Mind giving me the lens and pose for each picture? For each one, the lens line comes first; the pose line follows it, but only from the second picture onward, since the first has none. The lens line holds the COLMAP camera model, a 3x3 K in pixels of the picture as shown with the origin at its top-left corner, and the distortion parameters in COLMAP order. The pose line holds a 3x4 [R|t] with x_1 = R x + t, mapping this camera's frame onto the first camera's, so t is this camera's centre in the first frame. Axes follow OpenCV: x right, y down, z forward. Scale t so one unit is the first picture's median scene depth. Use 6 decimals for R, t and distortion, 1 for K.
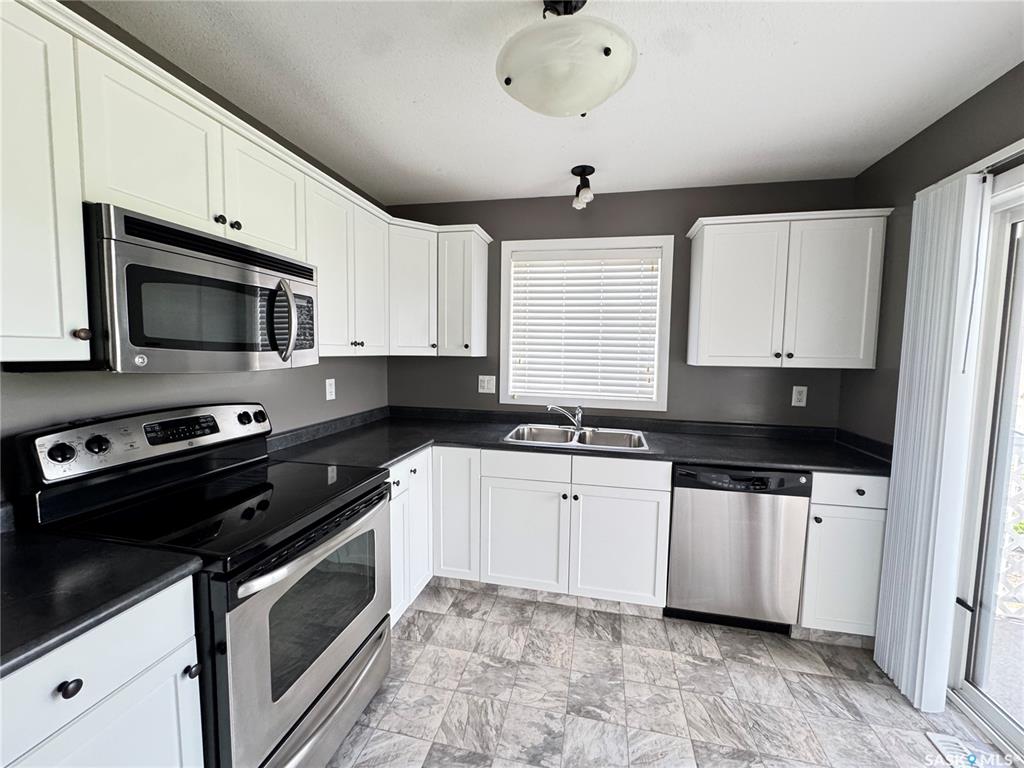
lens RADIAL K [[409.6, 0, 514.7], [0, 409.6, 382.2], [0, 0, 1]] dist [-0.004245, 0.001109]
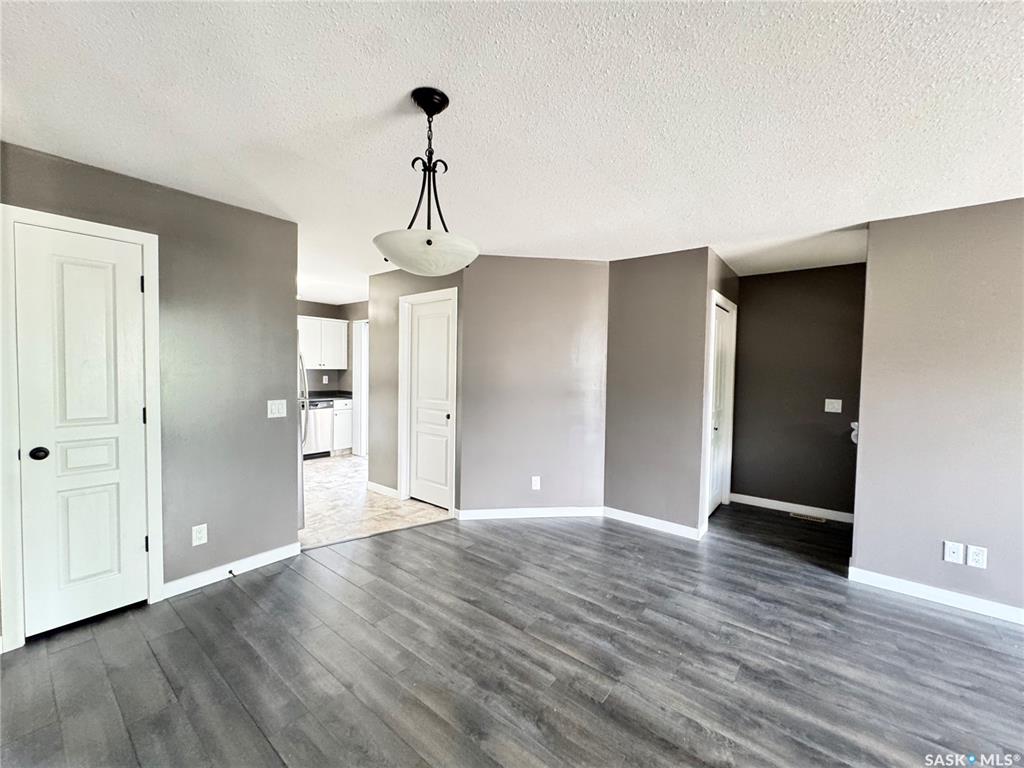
lens RADIAL K [[409.6, 0, 516.3], [0, 409.6, 383.8], [0, 0, 1]] dist [-0.004245, 0.001109]
pose [[0.436386, -0.040753, 0.898836, -1.477139], [0.054443, 0.998339, 0.018833, 0.097862], [-0.898111, 0.040717, 0.437880, -1.646216]]
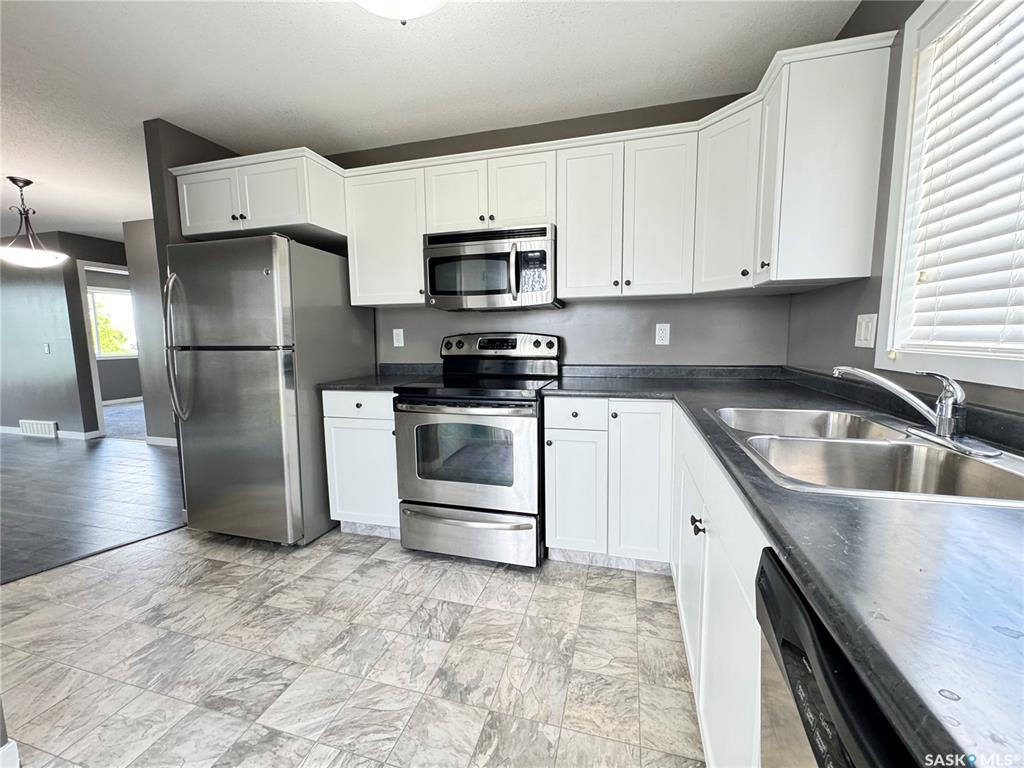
lens RADIAL K [[409.6, 0, 513.7], [0, 409.6, 381.6], [0, 0, 1]] dist [-0.004245, 0.001109]
pose [[-0.054479, 0.097516, -0.993742, 0.677441], [-0.064467, 0.992800, 0.100958, 0.064830], [0.996432, 0.069564, -0.047800, 0.817730]]
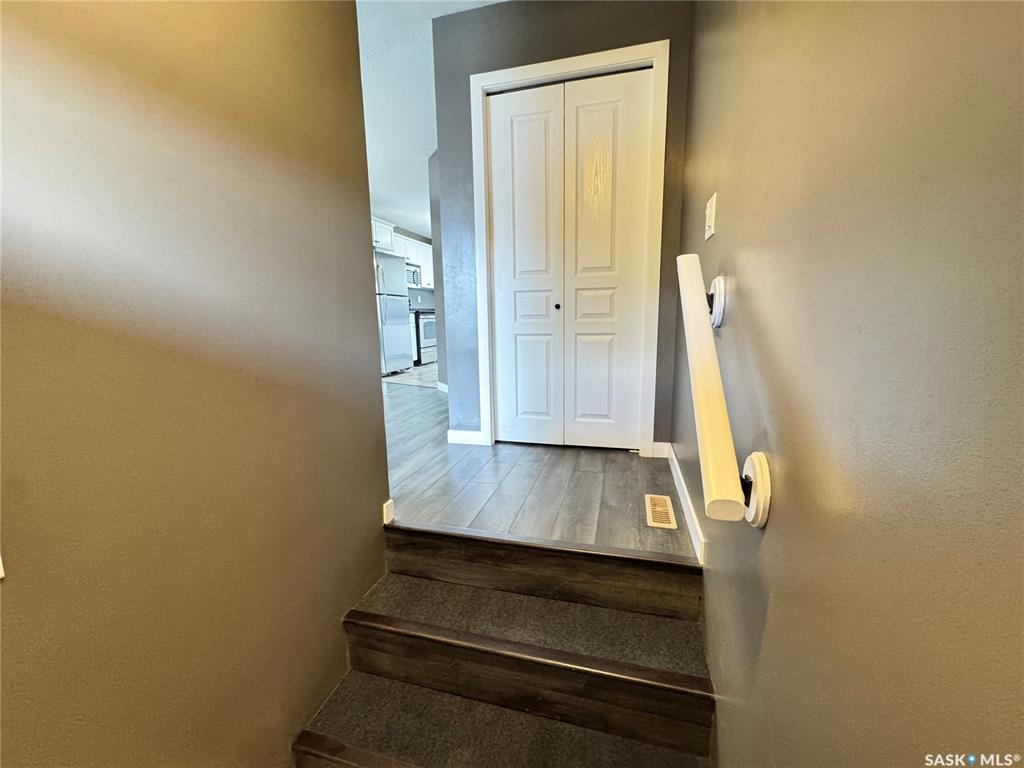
lens RADIAL K [[409.6, 0, 512.9], [0, 409.6, 384.0], [0, 0, 1]] dist [-0.004245, 0.001109]
pose [[0.997757, -0.020239, -0.063814, 0.612140], [0.025919, 0.995651, 0.089482, 0.505532], [0.061726, -0.090935, 0.993942, -2.786544]]
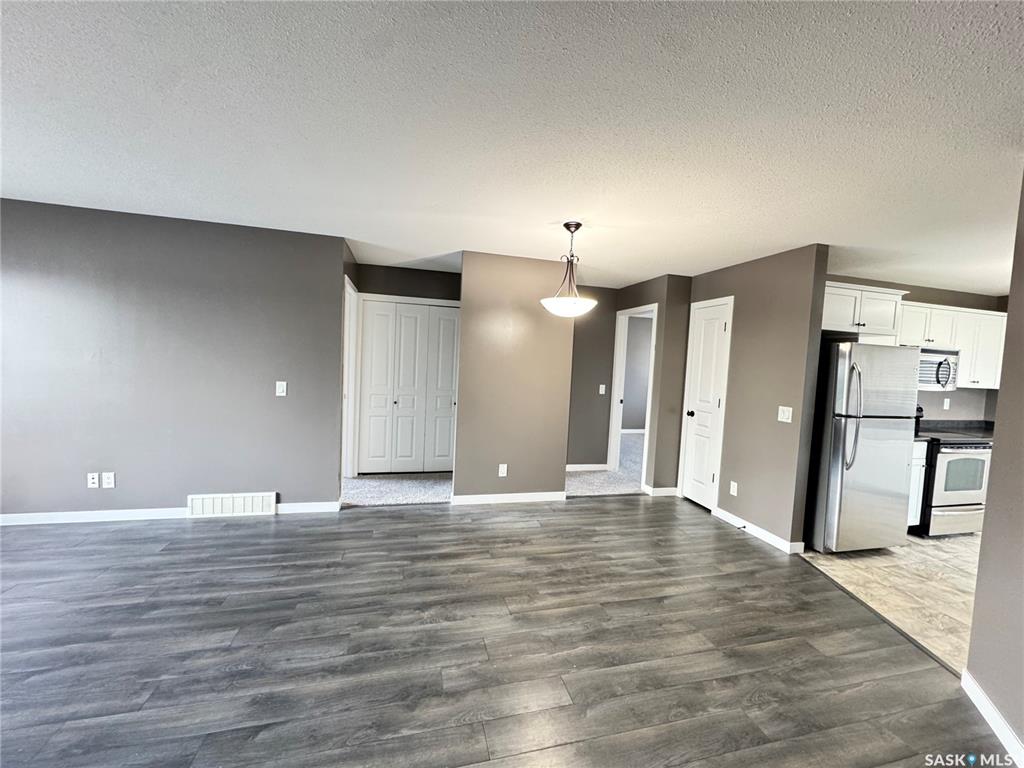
lens RADIAL K [[409.6, 0, 513.3], [0, 409.6, 382.3], [0, 0, 1]] dist [-0.004245, 0.001109]
pose [[0.452085, 0.057528, -0.890118, 0.391986], [-0.108560, 0.994048, 0.009108, 0.140920], [0.885344, 0.092514, 0.455639, -1.993137]]
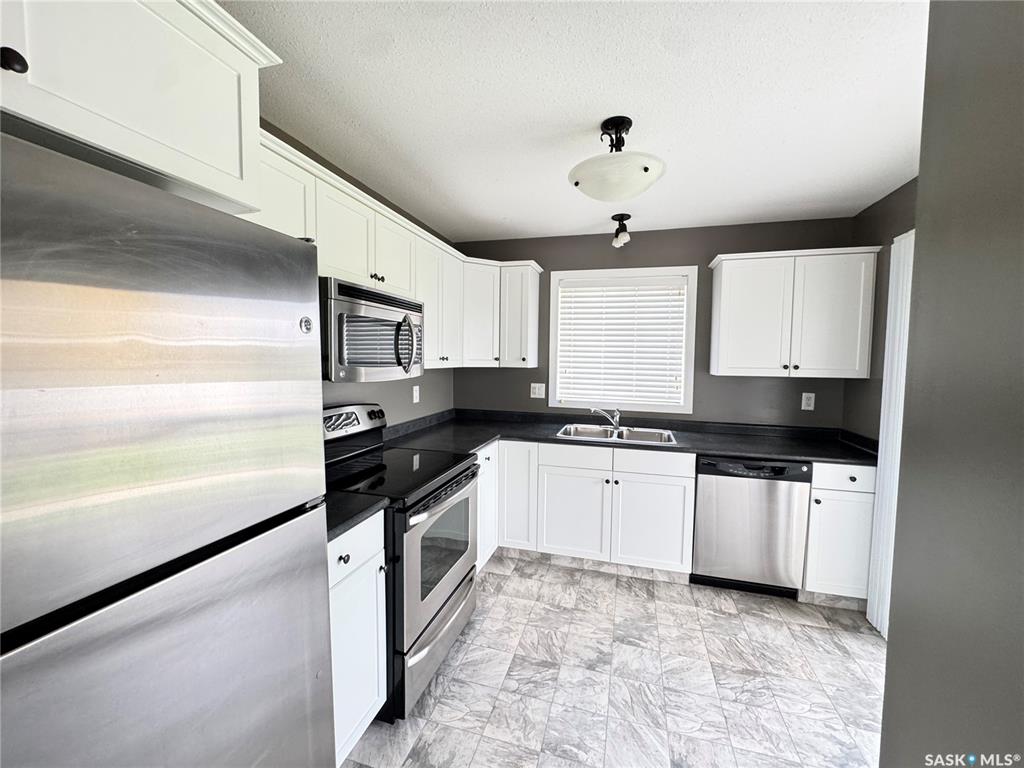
lens RADIAL K [[409.6, 0, 515.0], [0, 409.6, 382.1], [0, 0, 1]] dist [-0.004245, 0.001109]
pose [[0.998016, 0.001213, -0.062950, -0.083004], [-0.002288, 0.999853, -0.016995, 0.000944], [0.062920, 0.017106, 0.997872, -0.269272]]
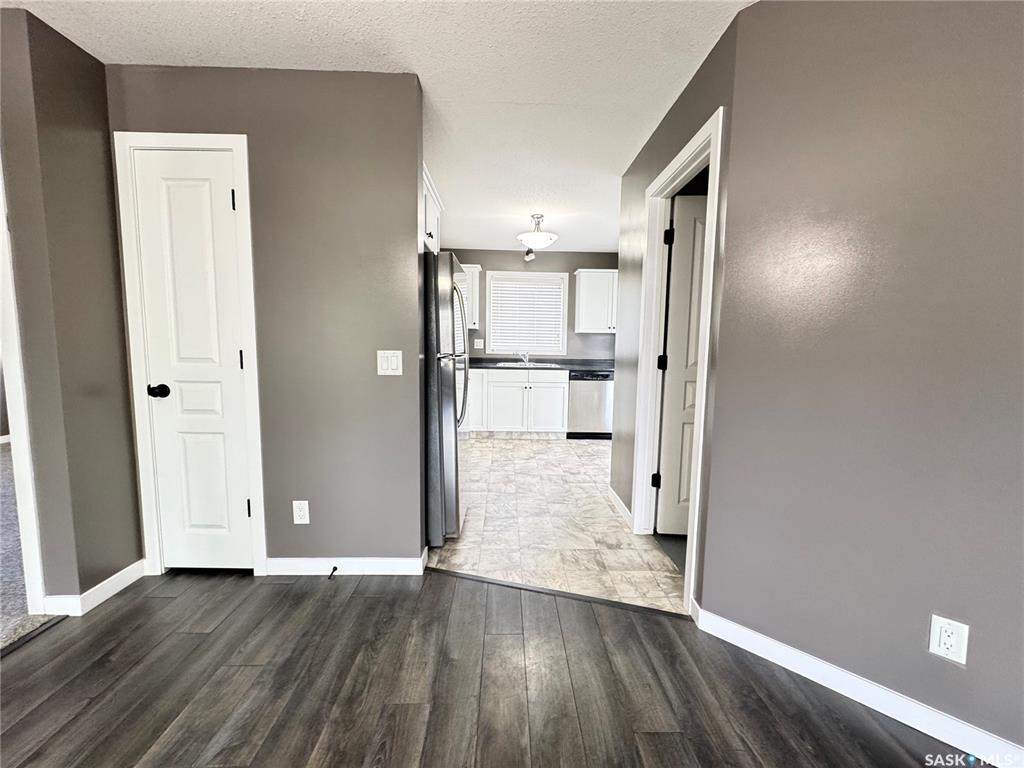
lens RADIAL K [[409.6, 0, 514.7], [0, 409.6, 382.1], [0, 0, 1]] dist [-0.004245, 0.001109]
pose [[0.971984, -0.022004, 0.234017, -0.506602], [0.015710, 0.999464, 0.028727, 0.188175], [-0.234523, -0.024246, 0.971808, -1.305695]]
